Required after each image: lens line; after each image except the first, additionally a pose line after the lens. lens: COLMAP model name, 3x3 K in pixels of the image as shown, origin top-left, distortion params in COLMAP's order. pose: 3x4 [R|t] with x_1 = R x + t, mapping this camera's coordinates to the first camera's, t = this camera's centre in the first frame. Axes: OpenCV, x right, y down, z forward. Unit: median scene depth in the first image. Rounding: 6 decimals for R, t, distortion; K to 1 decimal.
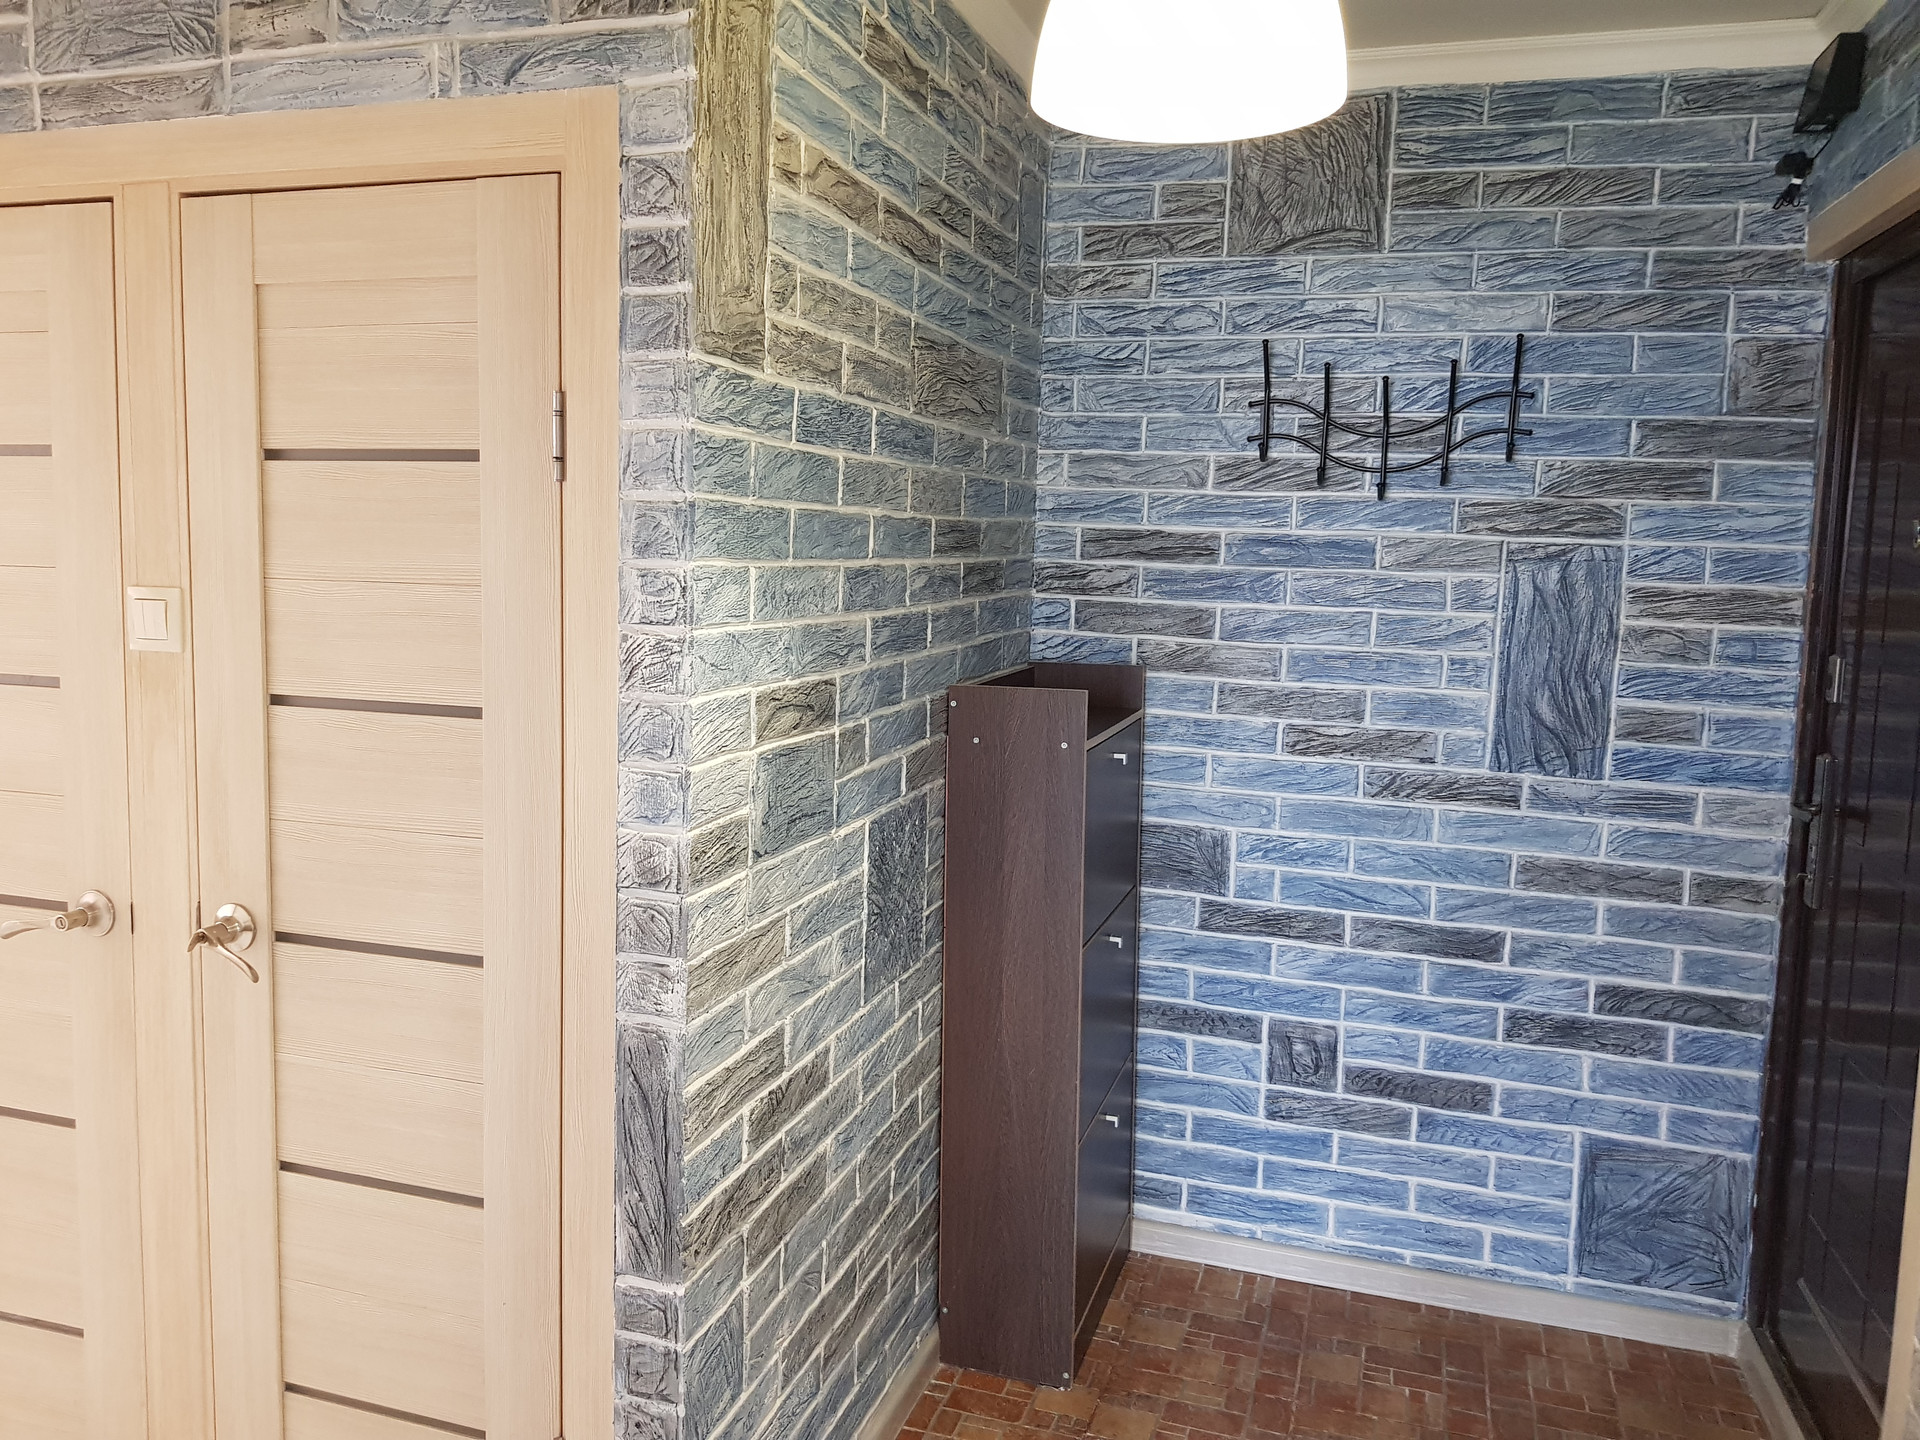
lens RADIAL K [[1491.3, 0, 909.7], [0, 1491.3, 708.3], [0, 0, 1]] dist [0.104308, -0.207853]
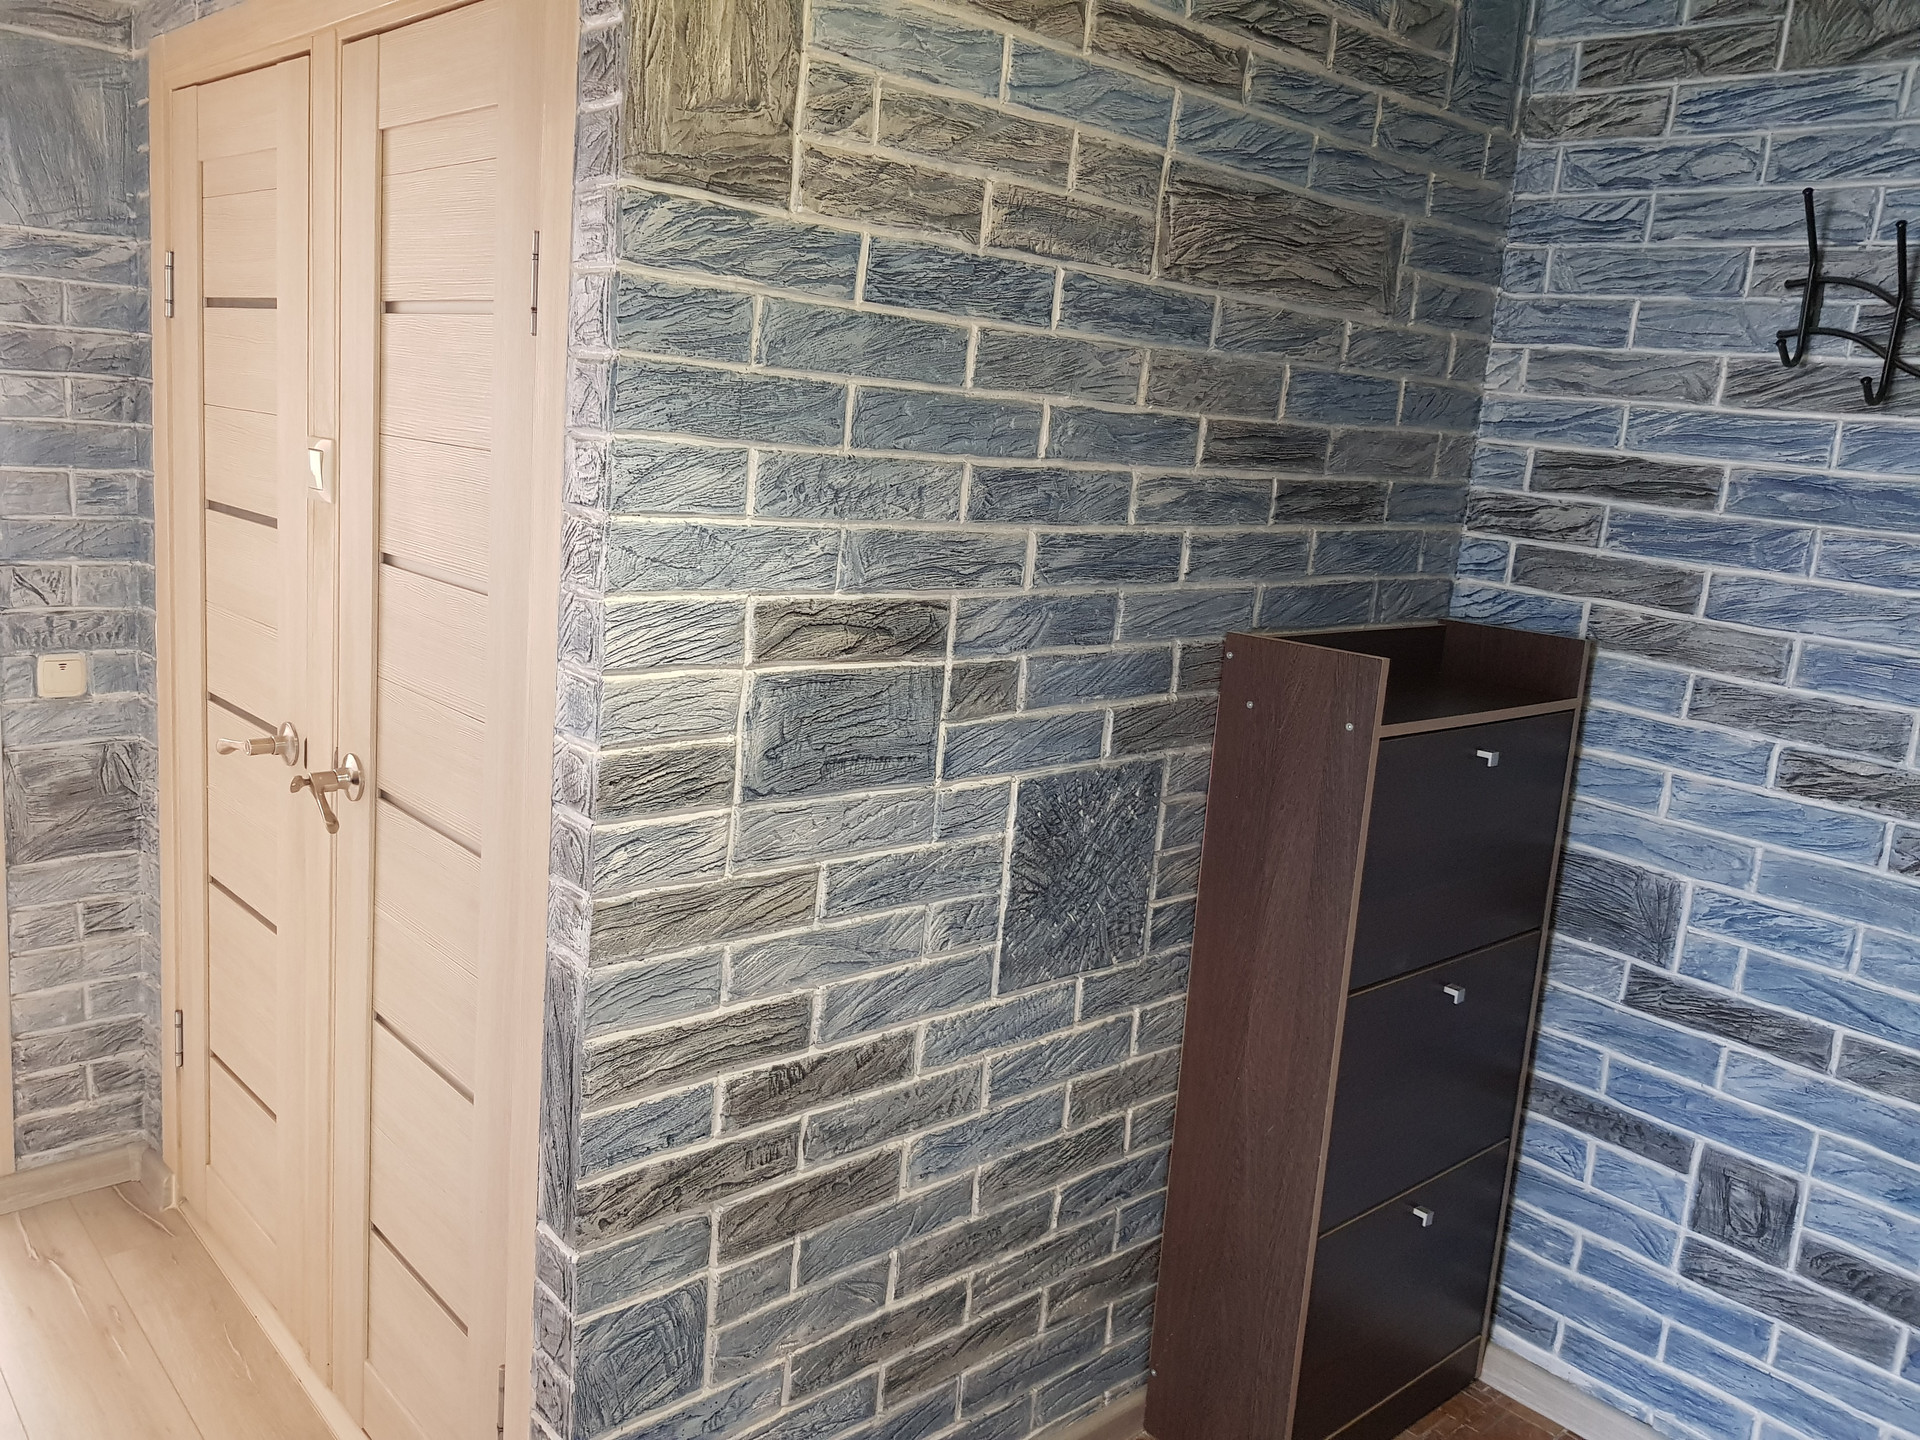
lens RADIAL K [[1499.2, 0, 923.9], [0, 1499.2, 710.4], [0, 0, 1]] dist [0.069107, -0.116054]
pose [[0.867337, 0.140891, -0.477364, 0.240614], [-0.115189, 0.989881, 0.082867, -0.018978], [0.484209, -0.016886, 0.874789, 0.190103]]
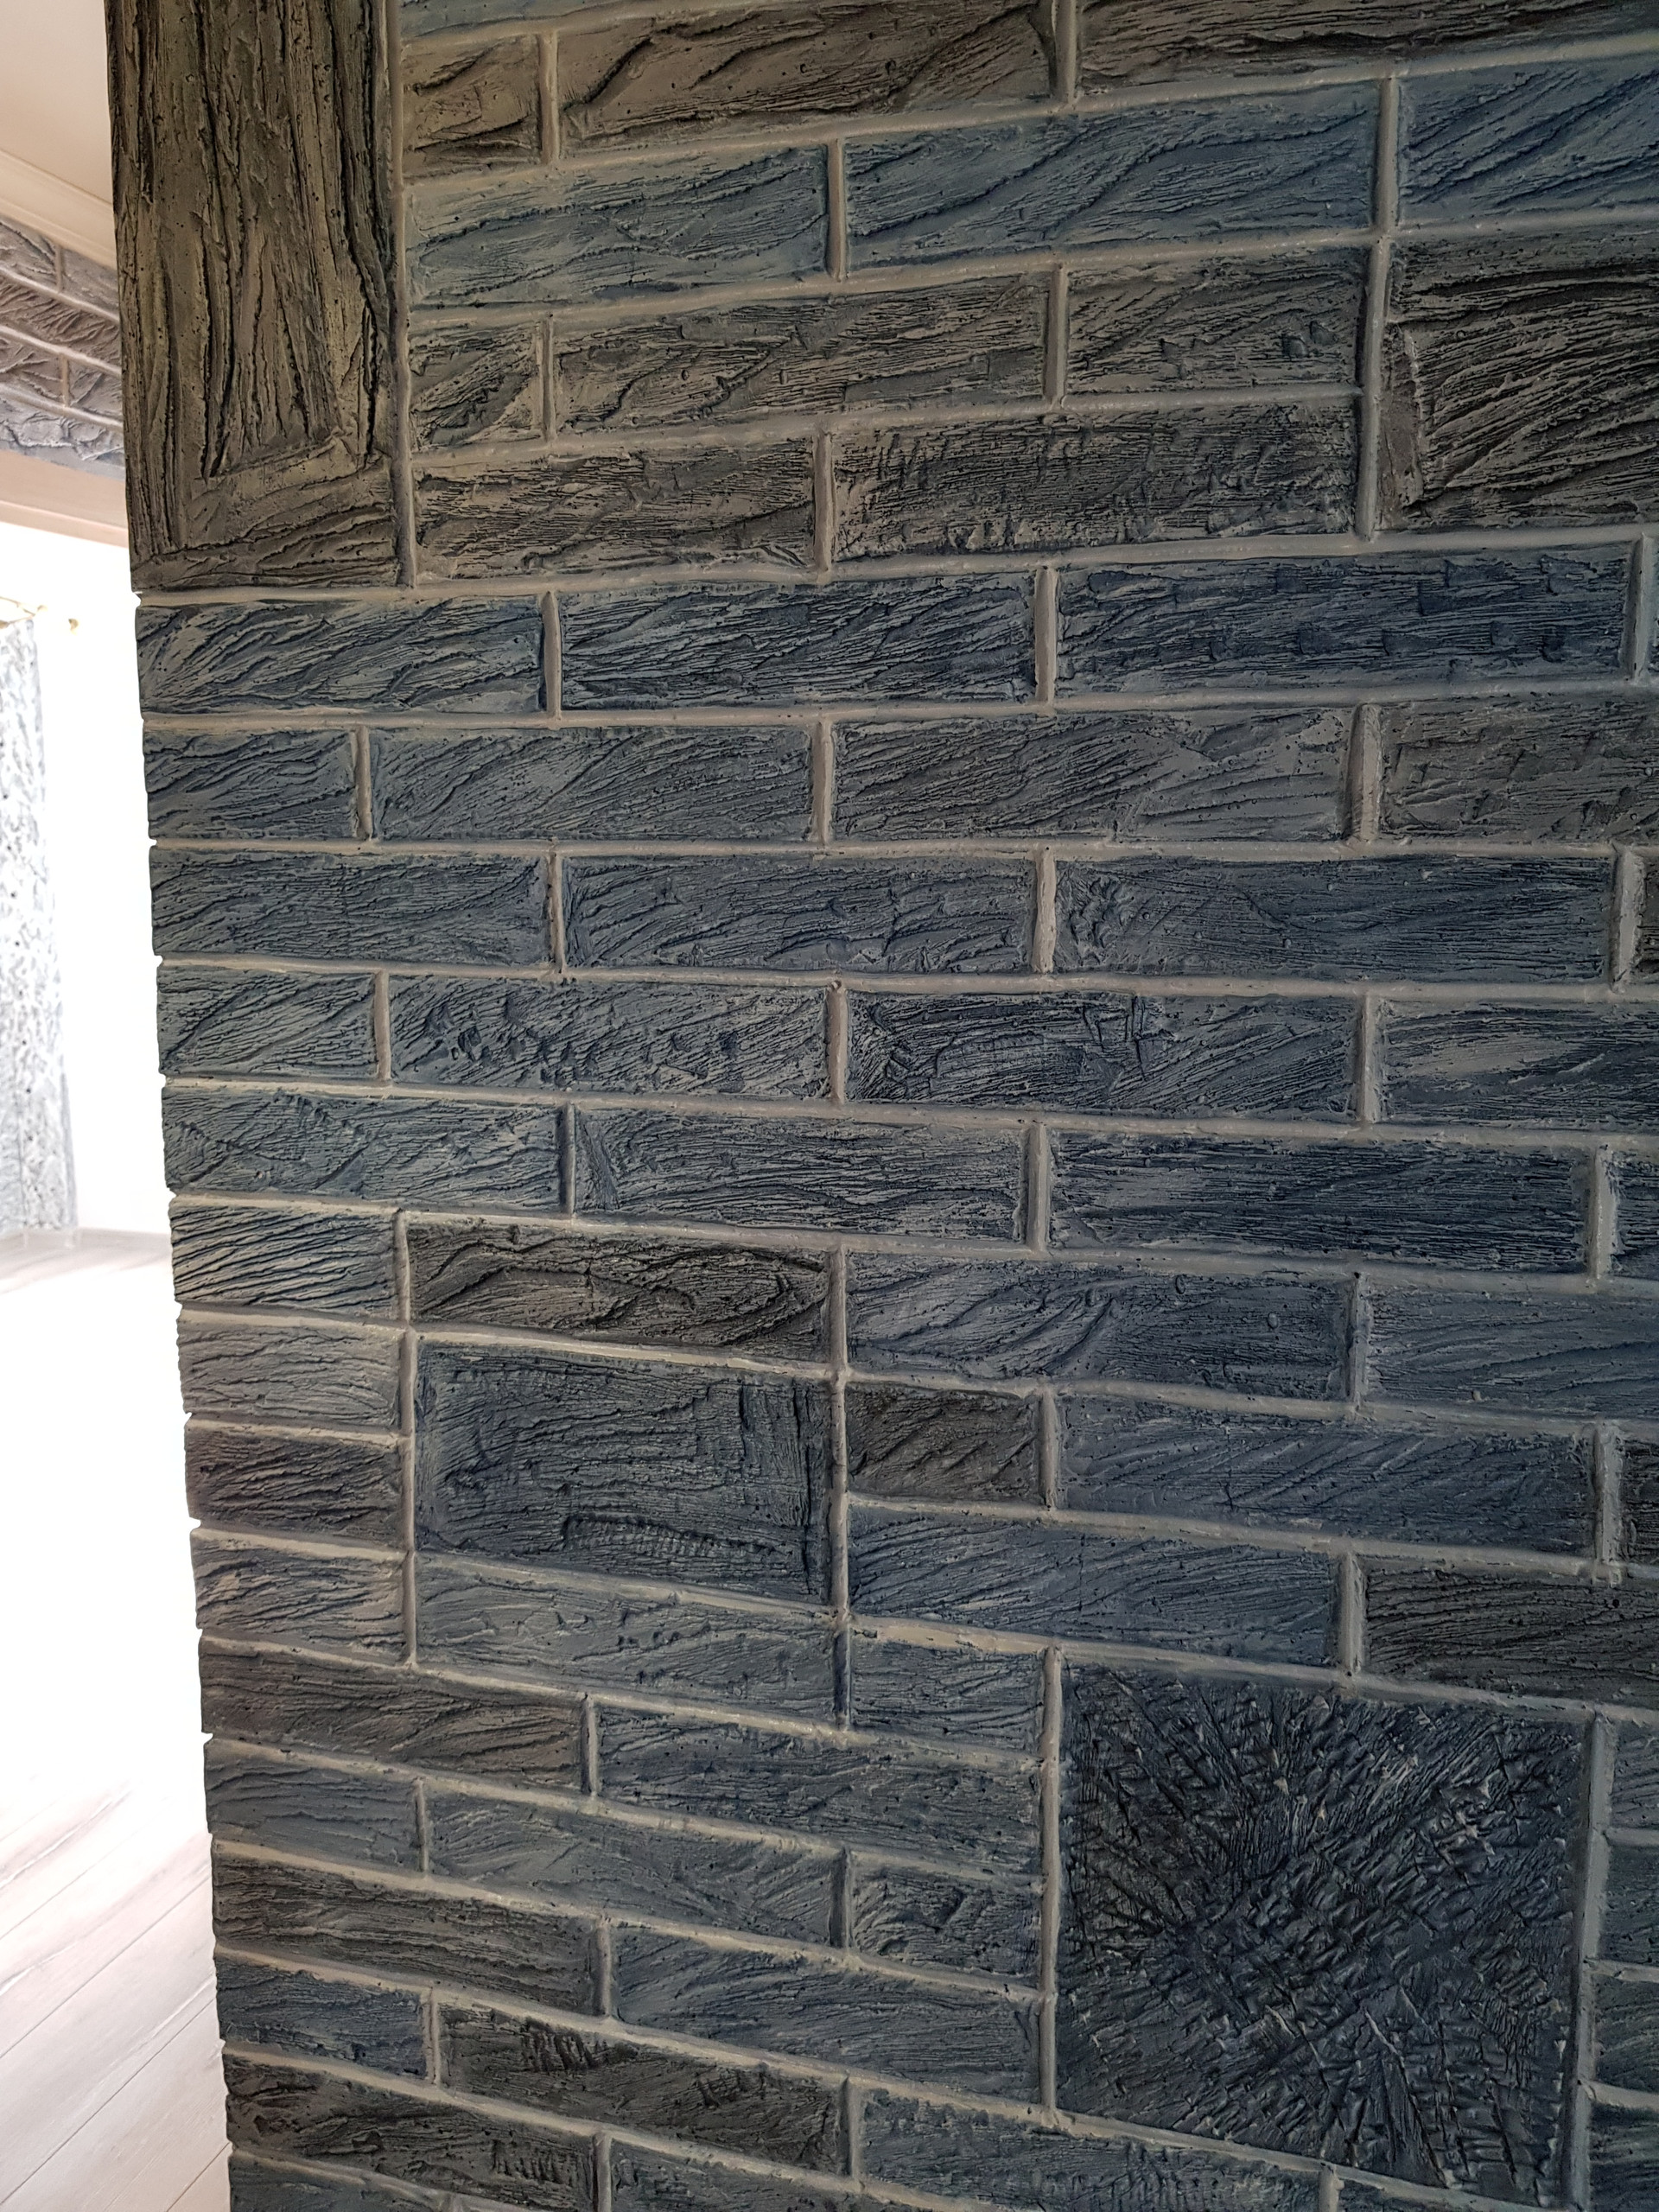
lens RADIAL K [[1713.2, 0, 921.0], [0, 1713.2, 1060.9], [0, 0, 1]] dist [0.068923, -0.129667]
pose [[0.049809, 0.100579, -0.993681, 0.298836], [-0.109025, 0.989518, 0.094693, -0.085901], [0.992790, 0.103620, 0.060253, 0.699133]]
